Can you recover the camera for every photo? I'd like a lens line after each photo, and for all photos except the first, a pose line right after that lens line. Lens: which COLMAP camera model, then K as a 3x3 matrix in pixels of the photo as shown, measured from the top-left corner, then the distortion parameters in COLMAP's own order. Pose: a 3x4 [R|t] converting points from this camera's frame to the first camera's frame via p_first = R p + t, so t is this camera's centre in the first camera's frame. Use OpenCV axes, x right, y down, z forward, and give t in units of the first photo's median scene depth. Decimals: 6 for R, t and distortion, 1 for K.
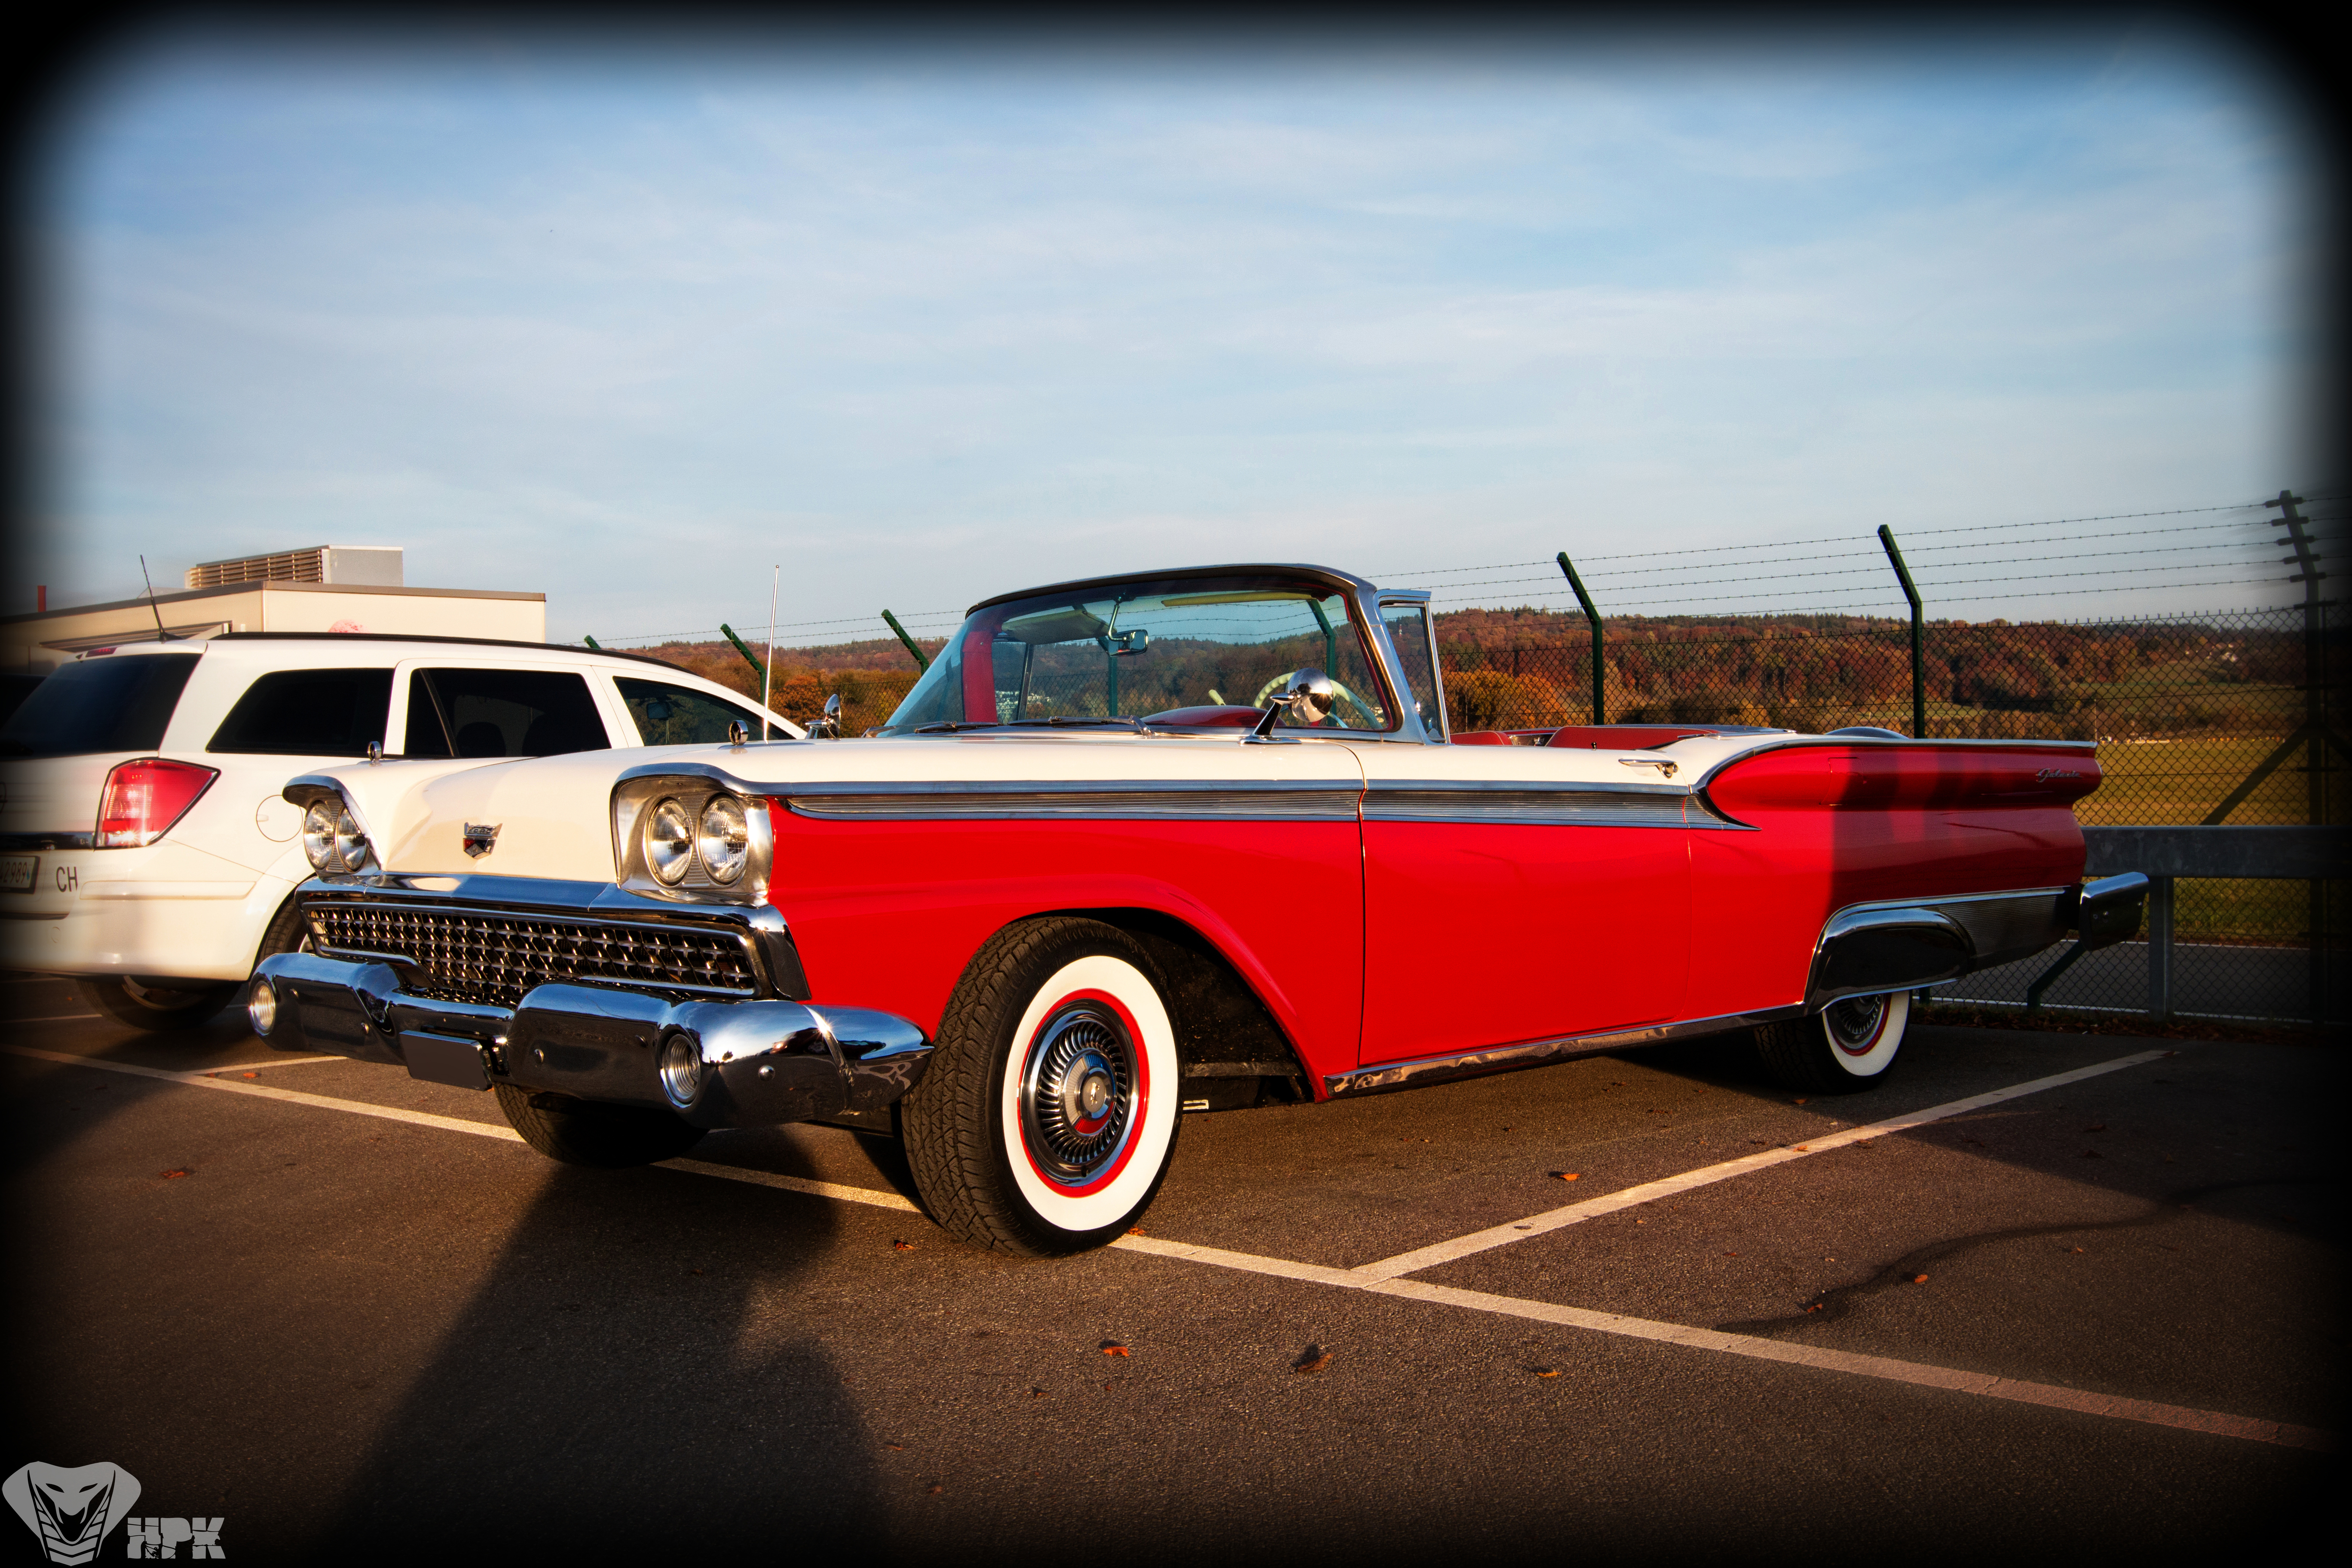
lens RADIAL K [[2254.0, 0, 1176.0], [0, 2254.0, 784.0], [0, 0, 1]] dist [-0.045760, 0.013870]
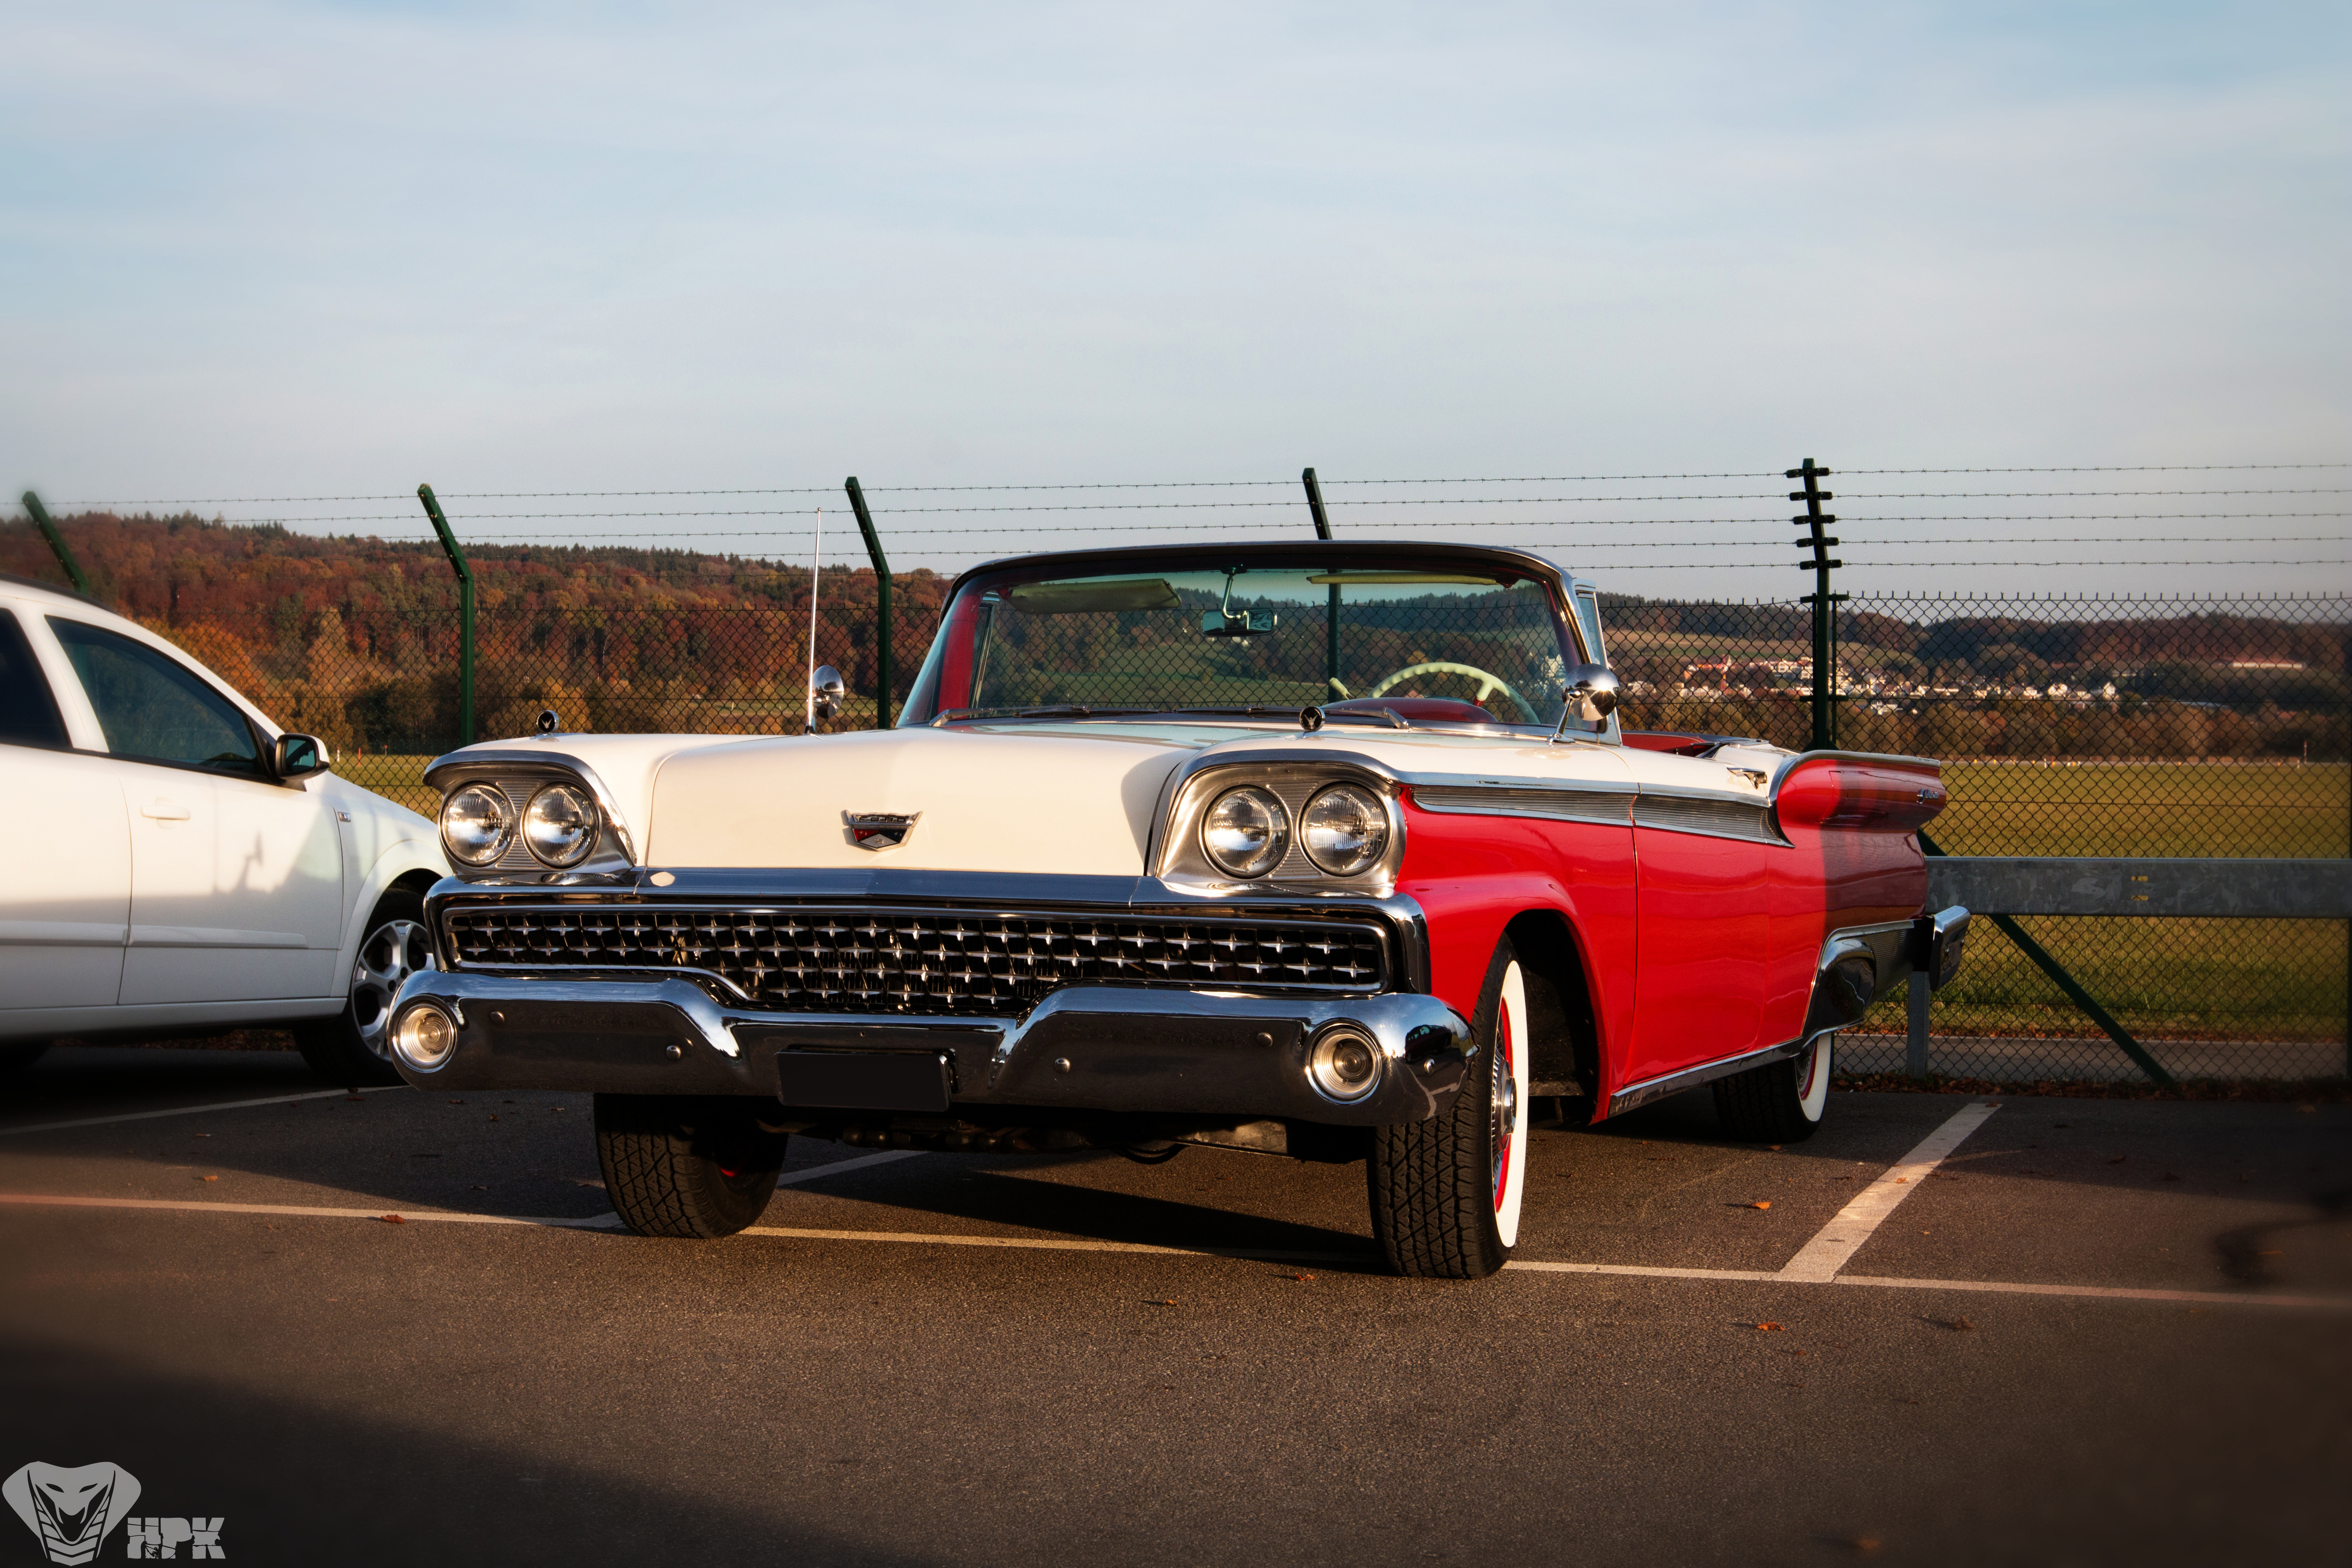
lens RADIAL K [[3573.0, 0, 1188.5], [0, 3573.0, 785.4], [0, 0, 1]] dist [0.009058, -0.072597]
pose [[0.909864, 0.021135, 0.414369, -0.722129], [-0.018605, 0.999775, -0.010141, 0.018083], [-0.414490, 0.001518, 0.910052, -0.295574]]
